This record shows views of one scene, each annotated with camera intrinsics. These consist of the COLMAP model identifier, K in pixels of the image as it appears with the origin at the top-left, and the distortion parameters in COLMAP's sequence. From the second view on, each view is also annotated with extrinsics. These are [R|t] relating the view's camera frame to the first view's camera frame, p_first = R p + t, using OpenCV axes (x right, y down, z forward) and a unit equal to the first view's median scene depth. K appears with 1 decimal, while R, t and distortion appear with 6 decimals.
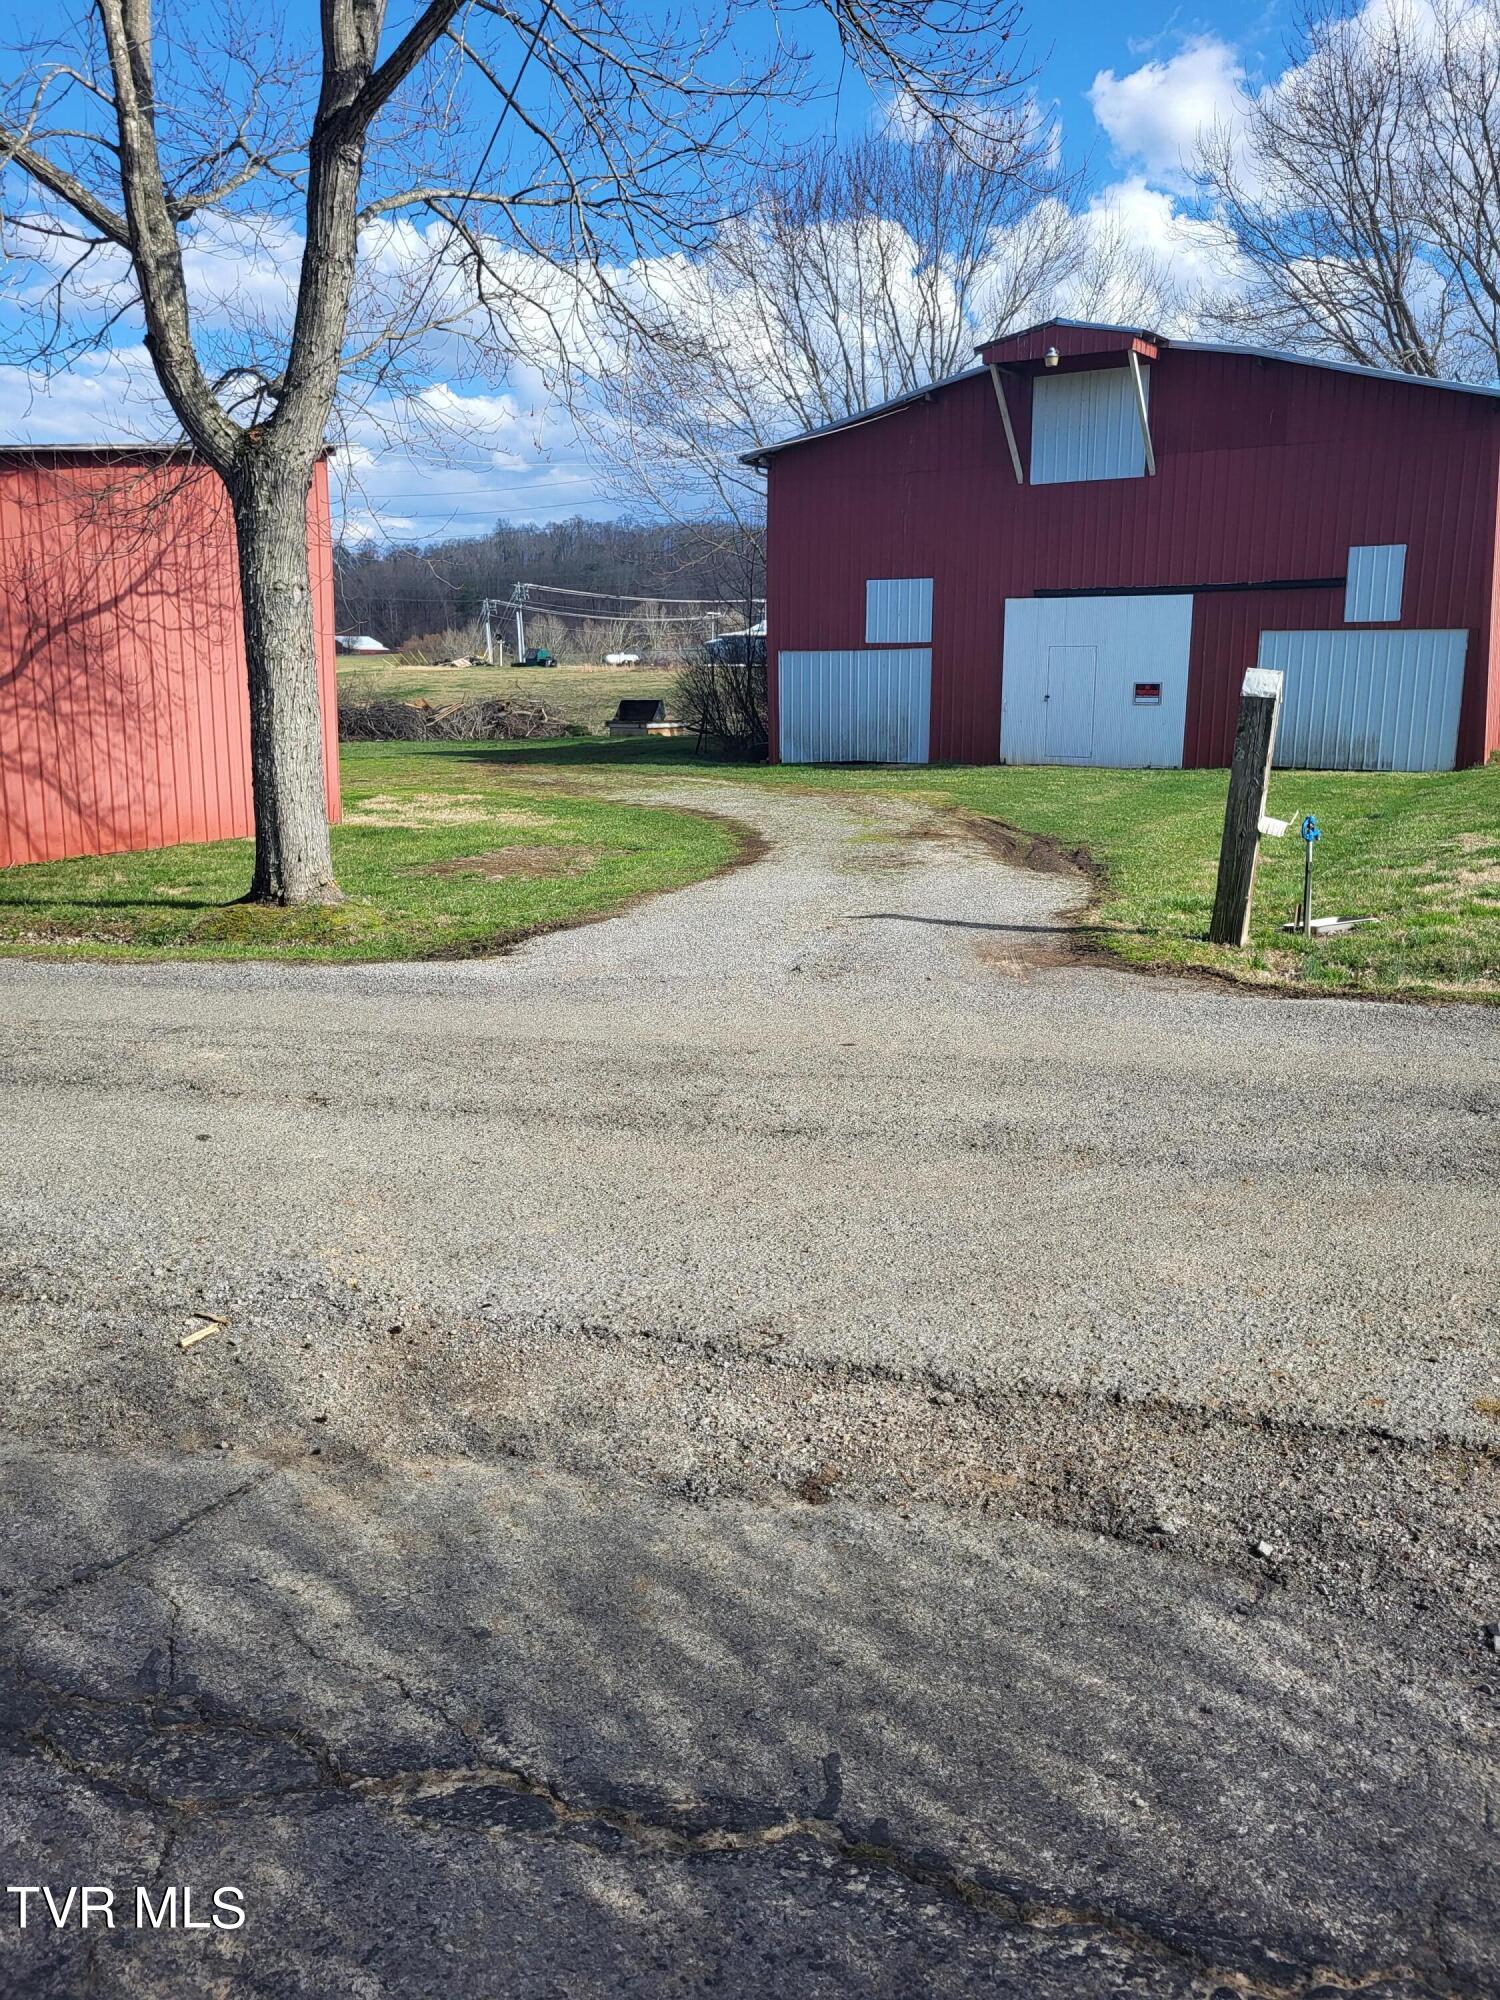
lens RADIAL K [[1505.3, 0, 748.9], [0, 1505.3, 995.7], [0, 0, 1]] dist [0.035919, -0.025251]
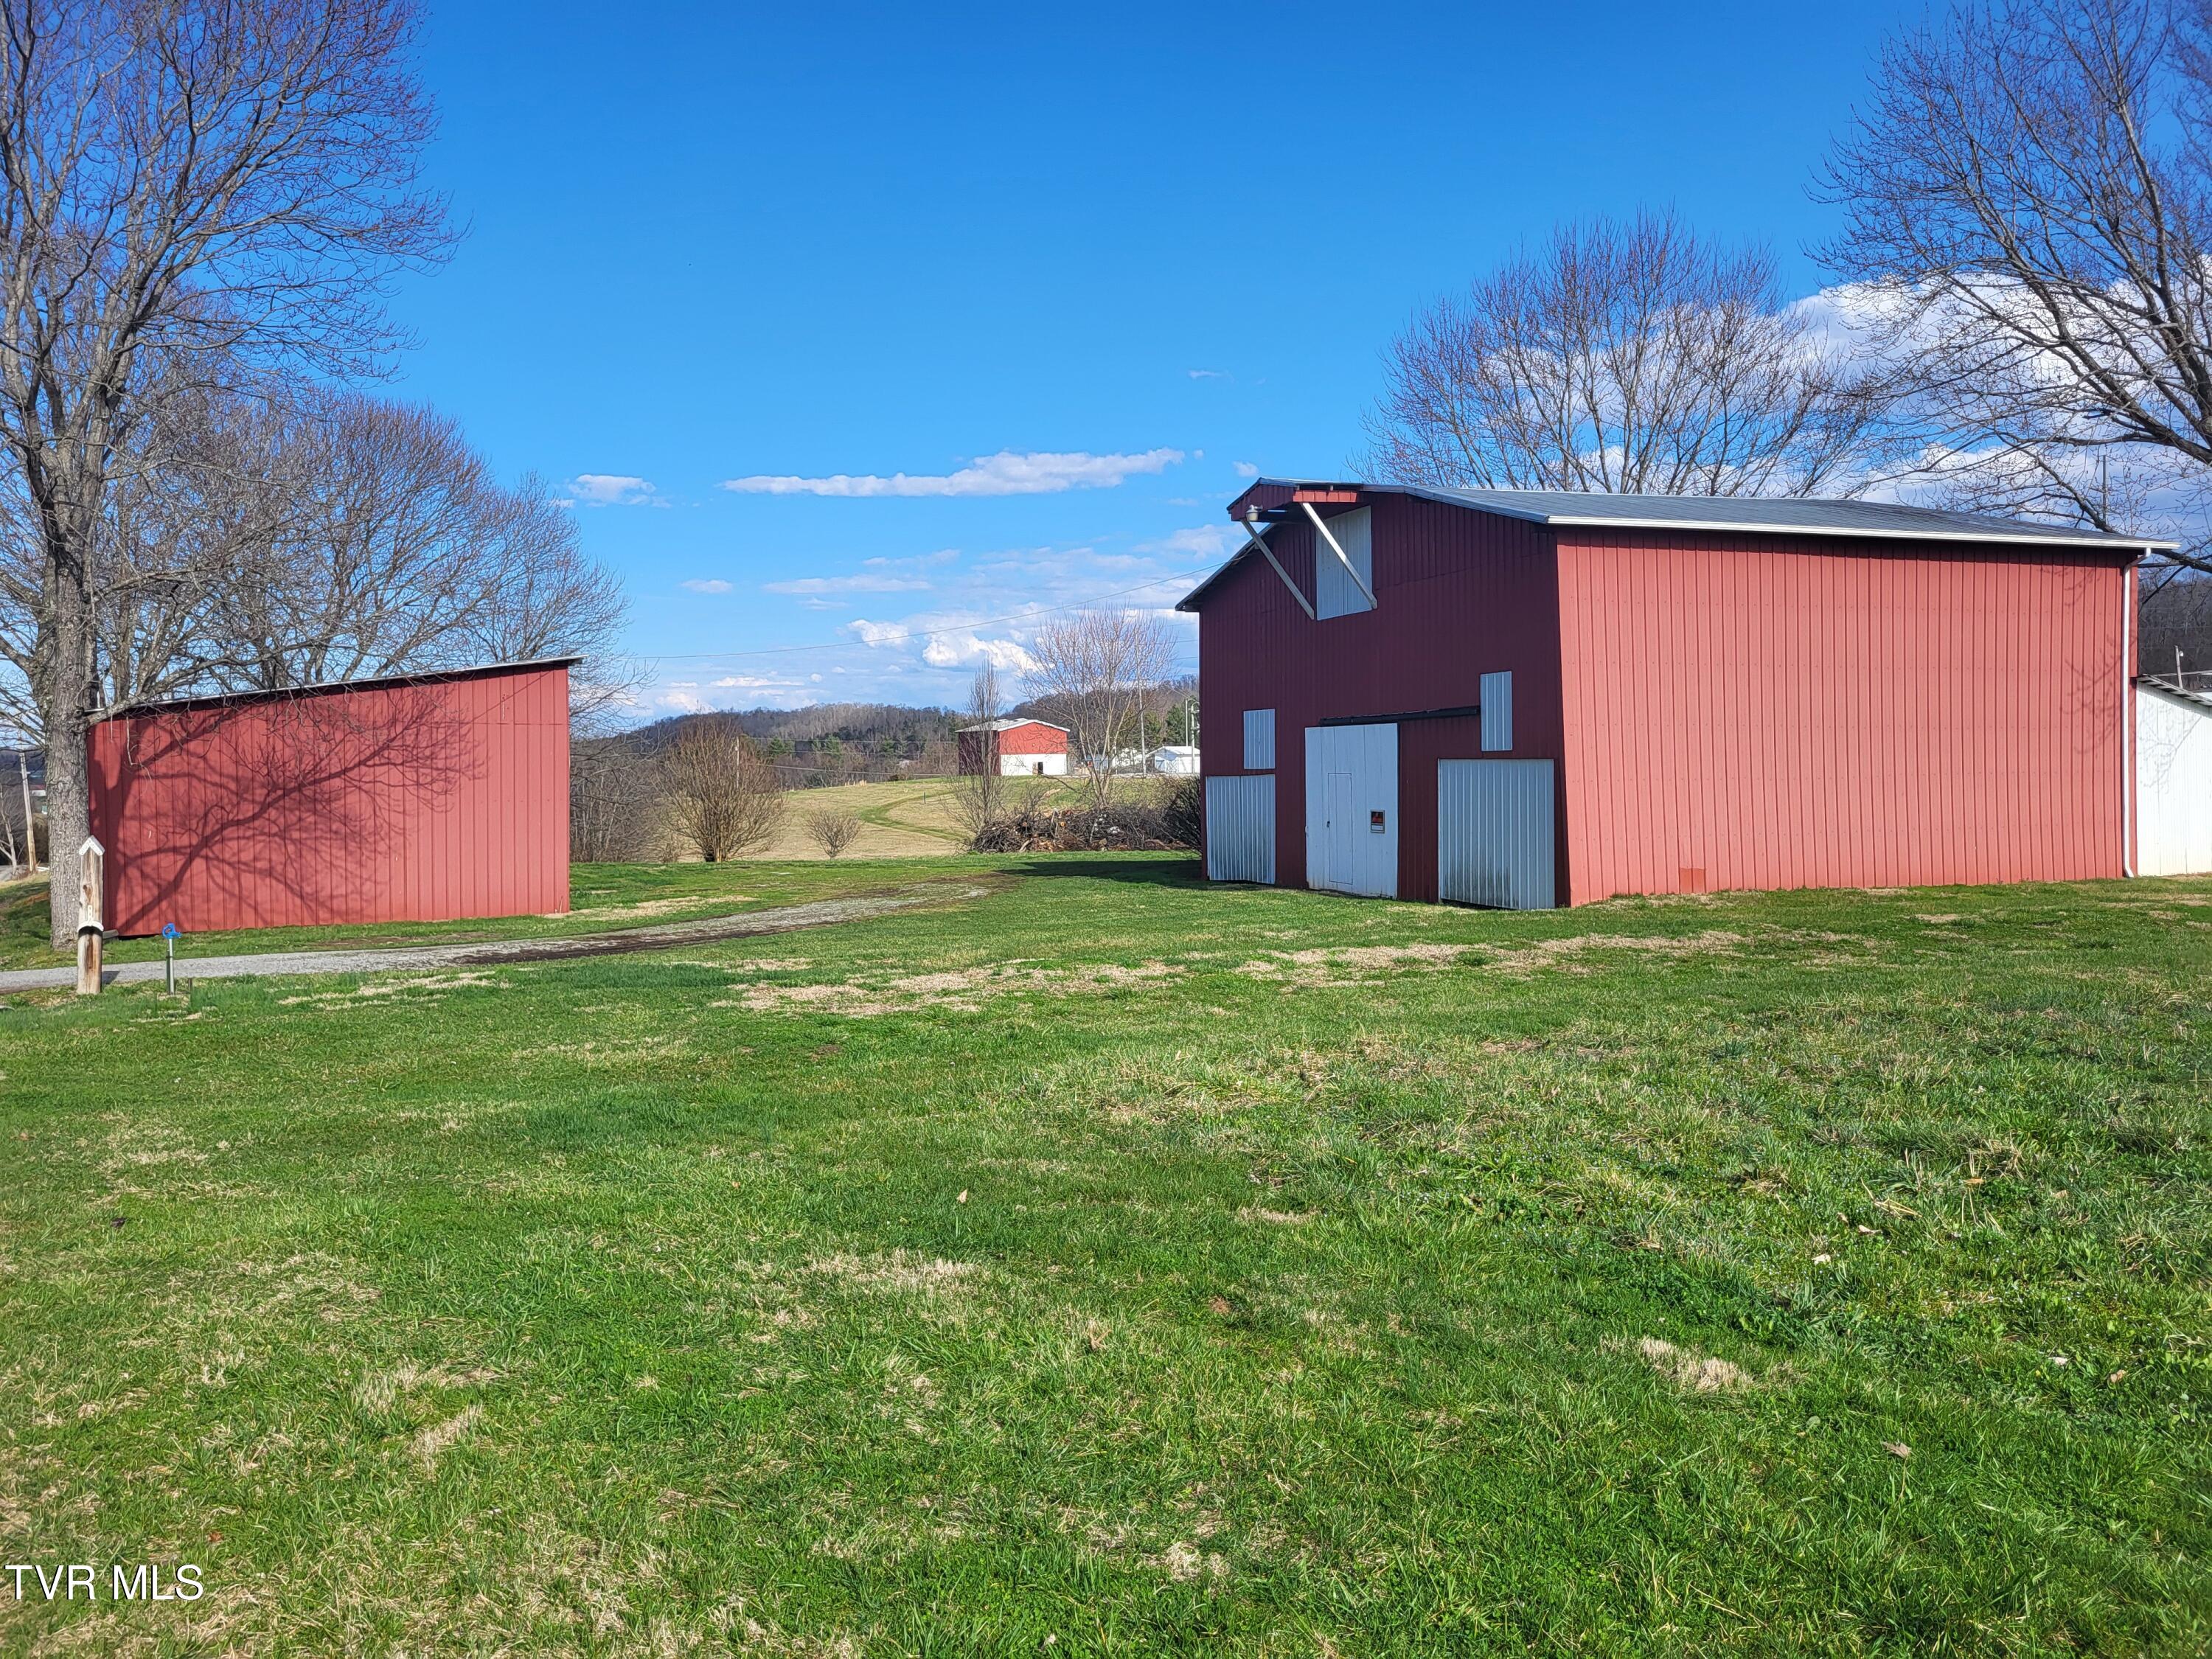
lens RADIAL K [[1664.9, 0, 1104.1], [0, 1664.9, 828.8], [0, 0, 1]] dist [0.035919, -0.025251]
pose [[0.796312, 0.011046, -0.604785, 1.310086], [-0.115074, 0.984340, -0.133538, -0.050994], [0.593839, 0.175933, 0.785114, 0.076506]]
